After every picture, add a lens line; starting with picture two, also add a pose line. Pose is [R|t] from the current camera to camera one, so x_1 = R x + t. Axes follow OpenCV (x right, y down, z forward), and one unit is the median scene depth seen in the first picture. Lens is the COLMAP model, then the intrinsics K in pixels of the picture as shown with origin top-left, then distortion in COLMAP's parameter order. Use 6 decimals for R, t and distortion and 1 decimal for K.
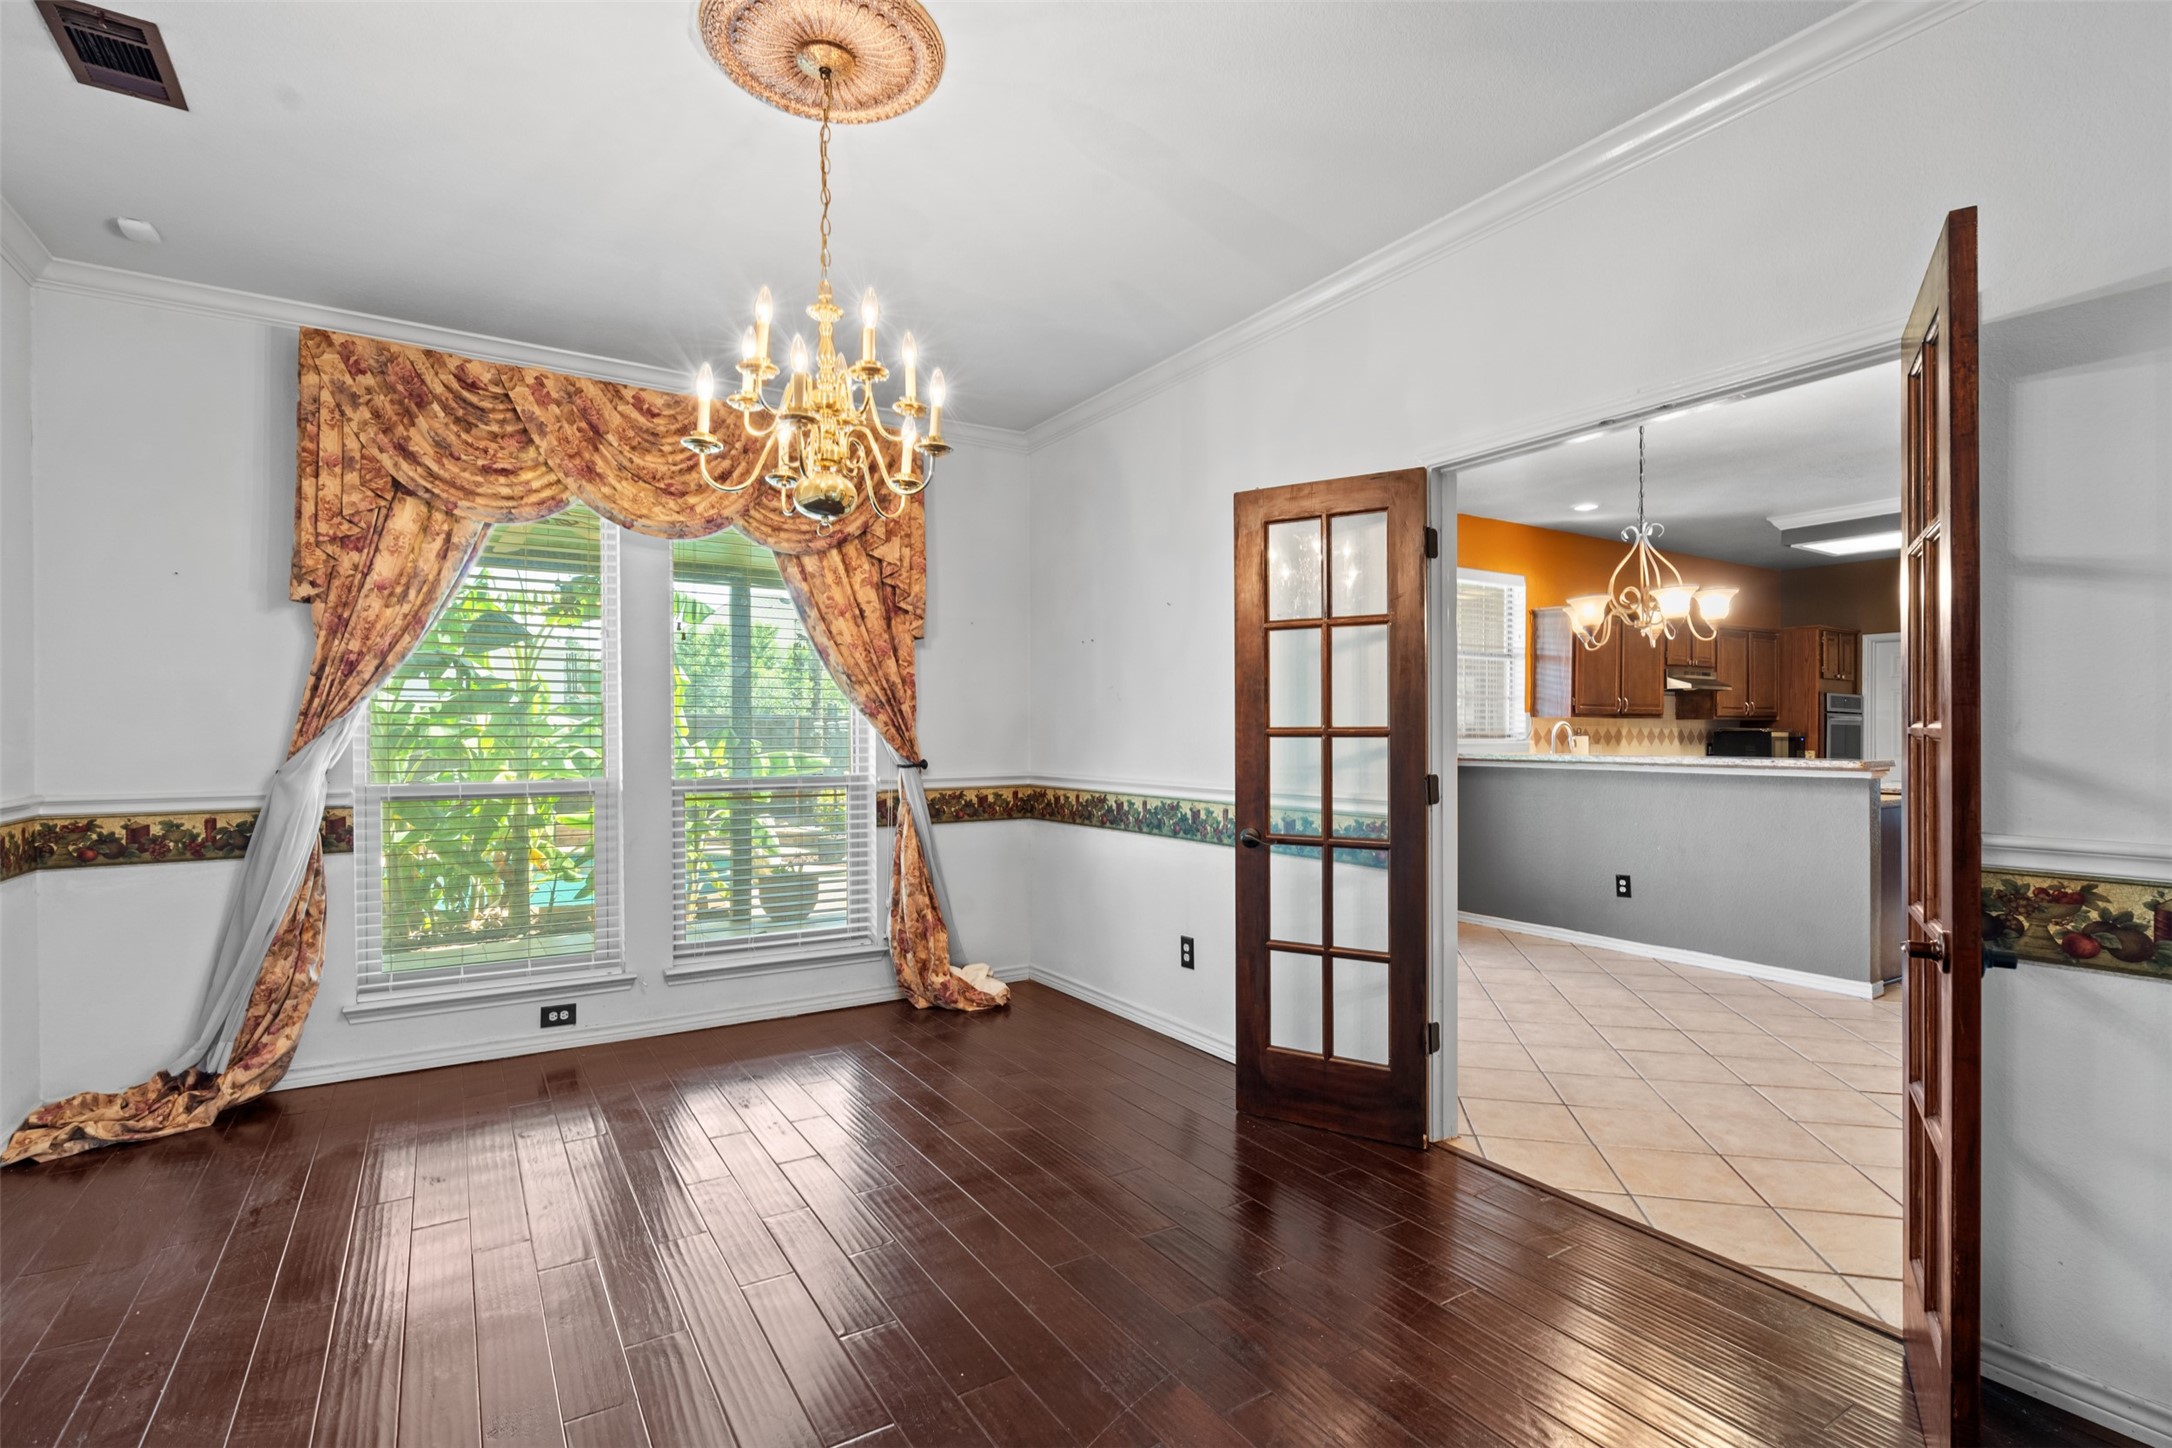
lens RADIAL K [[1013.6, 0, 1083.1], [0, 1013.6, 732.6], [0, 0, 1]] dist [-0.004421, 0.002443]
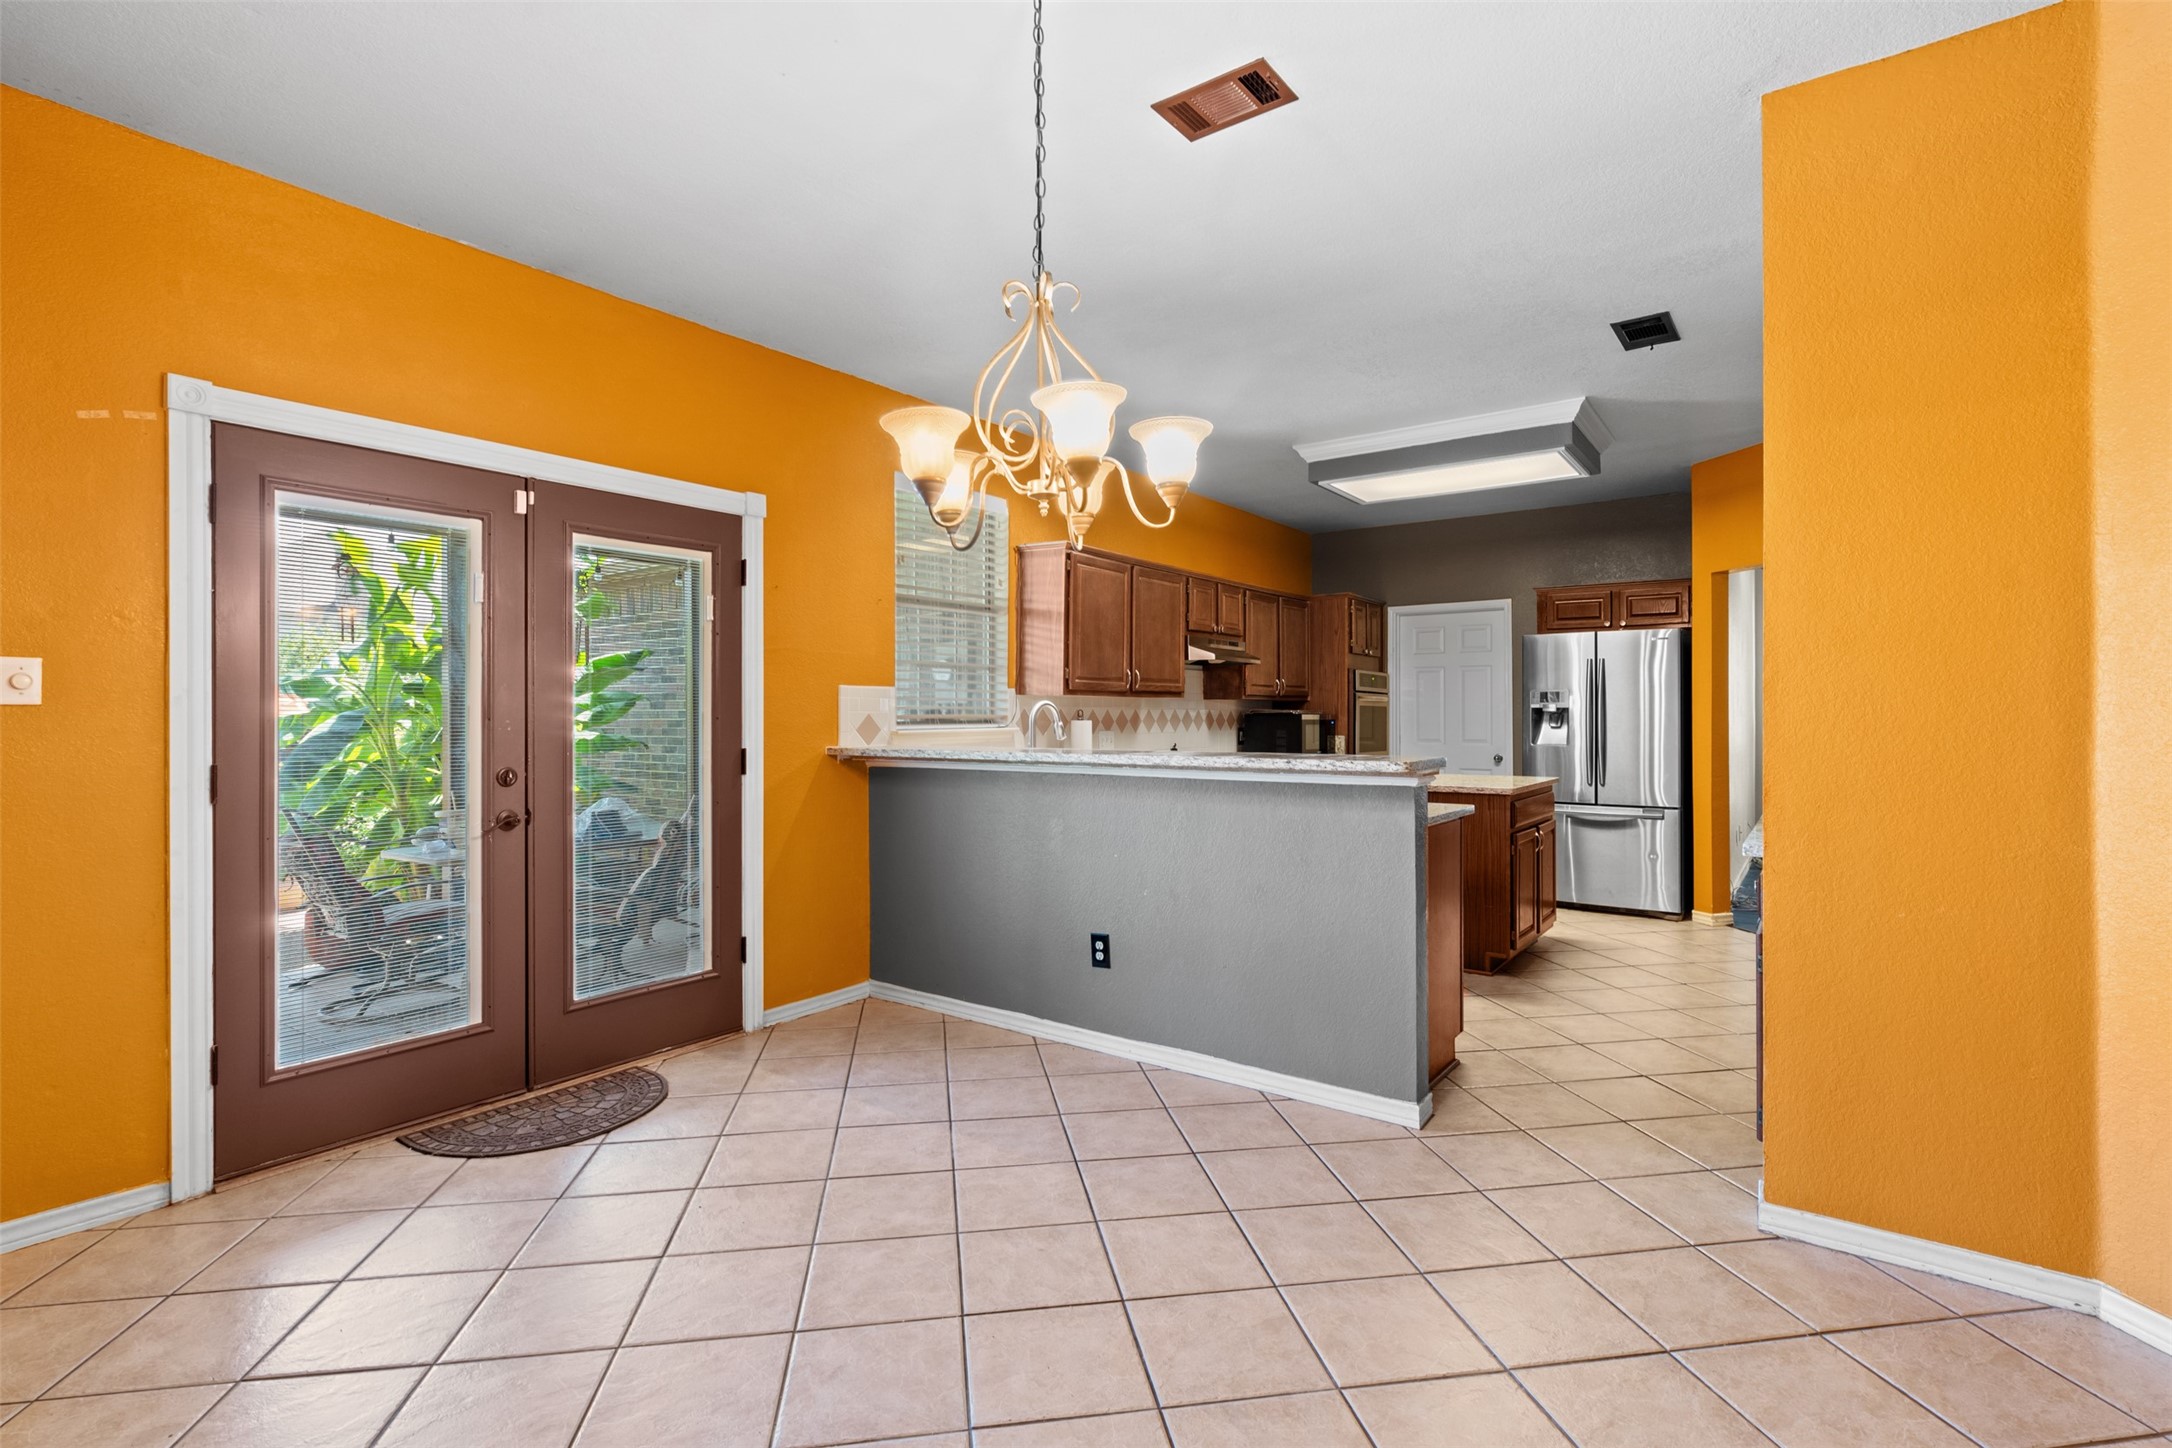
lens RADIAL K [[1013.6, 0, 1090.2], [0, 1013.6, 718.7], [0, 0, 1]] dist [-0.004421, 0.002443]
pose [[0.928562, -0.004237, 0.371153, 0.395214], [0.003259, 0.999989, 0.003263, -0.000553], [-0.371163, -0.001820, 0.928566, 0.546653]]
